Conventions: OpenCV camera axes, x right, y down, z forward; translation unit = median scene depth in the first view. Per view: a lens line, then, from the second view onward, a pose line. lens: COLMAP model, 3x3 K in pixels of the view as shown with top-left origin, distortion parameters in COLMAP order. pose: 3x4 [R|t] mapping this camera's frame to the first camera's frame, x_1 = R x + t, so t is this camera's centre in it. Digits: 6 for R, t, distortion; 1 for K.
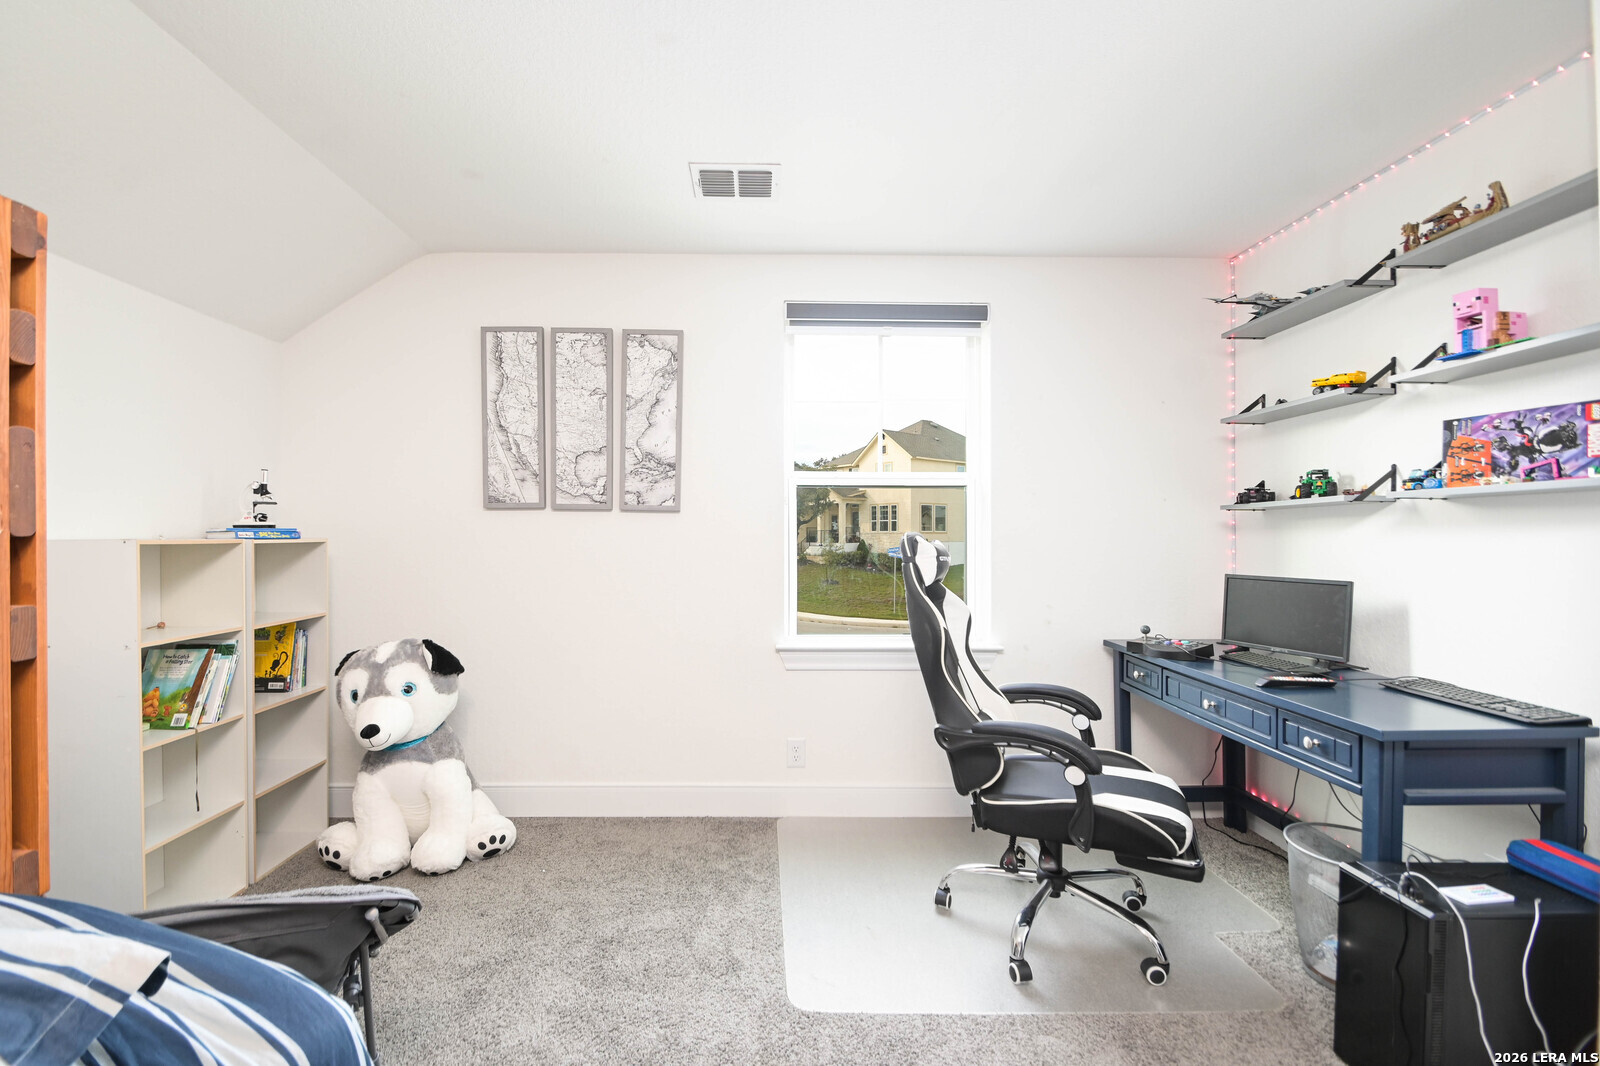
lens RADIAL K [[700.7, 0, 795.0], [0, 700.7, 532.3], [0, 0, 1]] dist [0.001653, 0.000229]
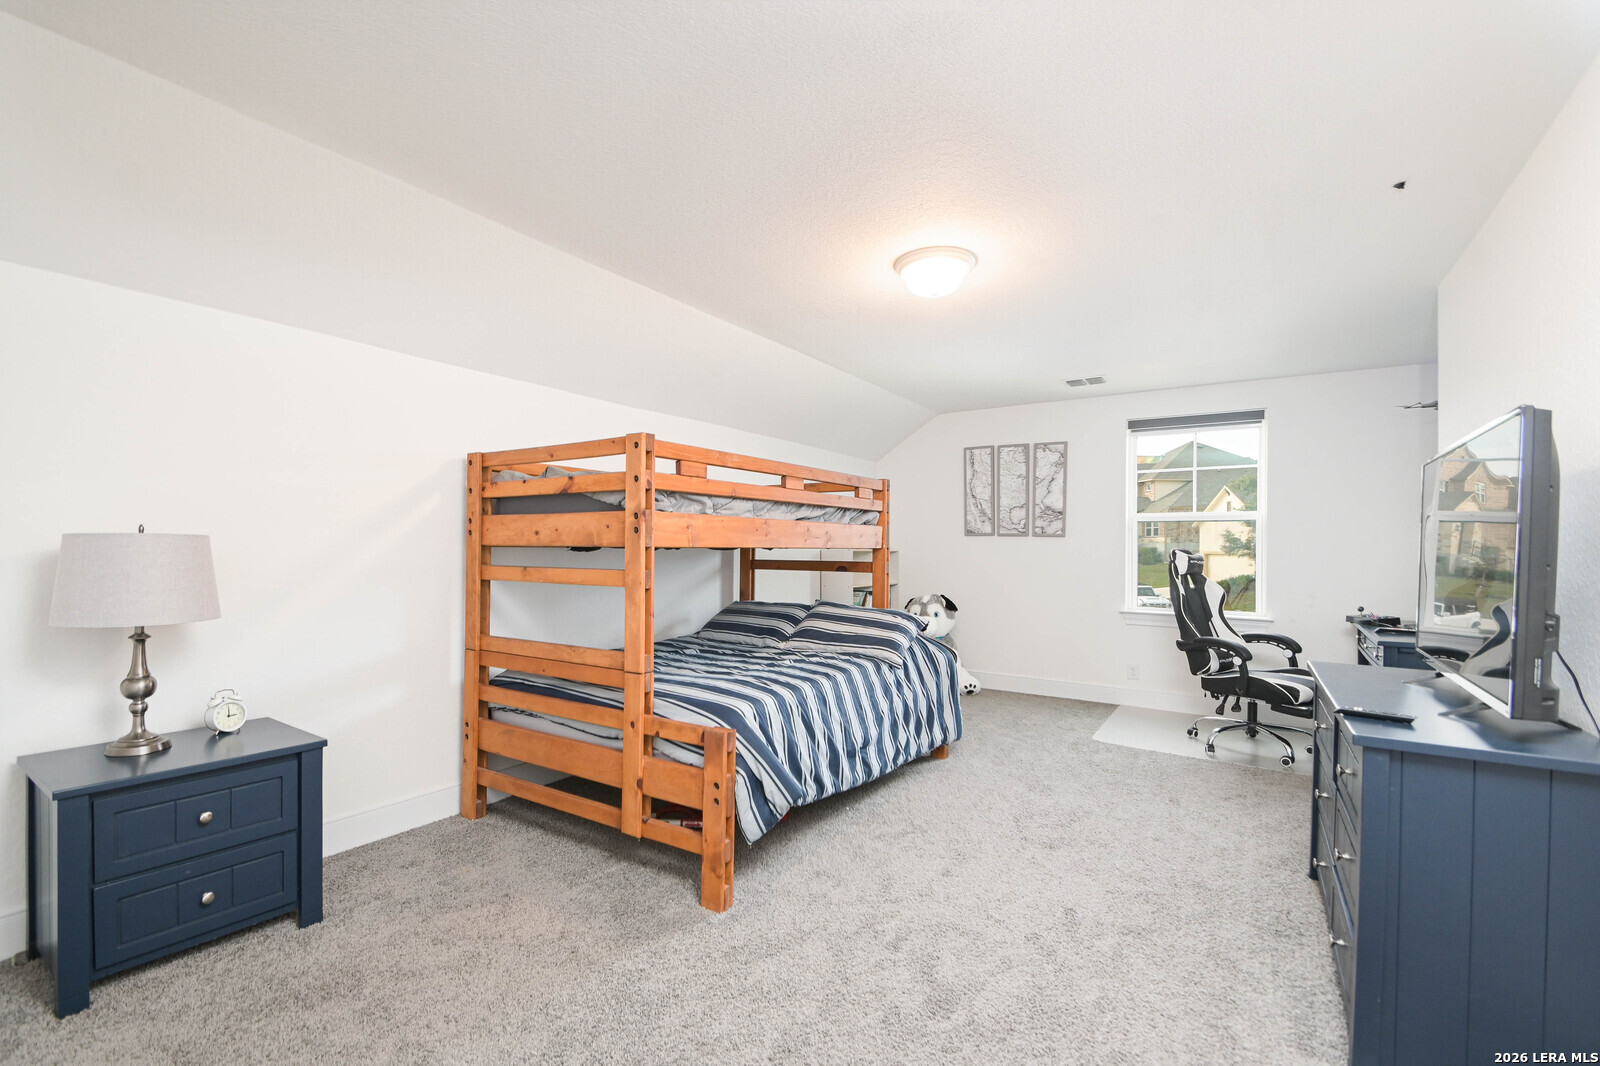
lens RADIAL K [[700.7, 0, 761.4], [0, 700.7, 547.0], [0, 0, 1]] dist [0.001653, 0.000229]
pose [[0.789276, 0.003390, -0.614029, 0.352534], [-0.002373, 0.999994, 0.002471, -0.004722], [0.614033, -0.000493, 0.789280, -1.003393]]
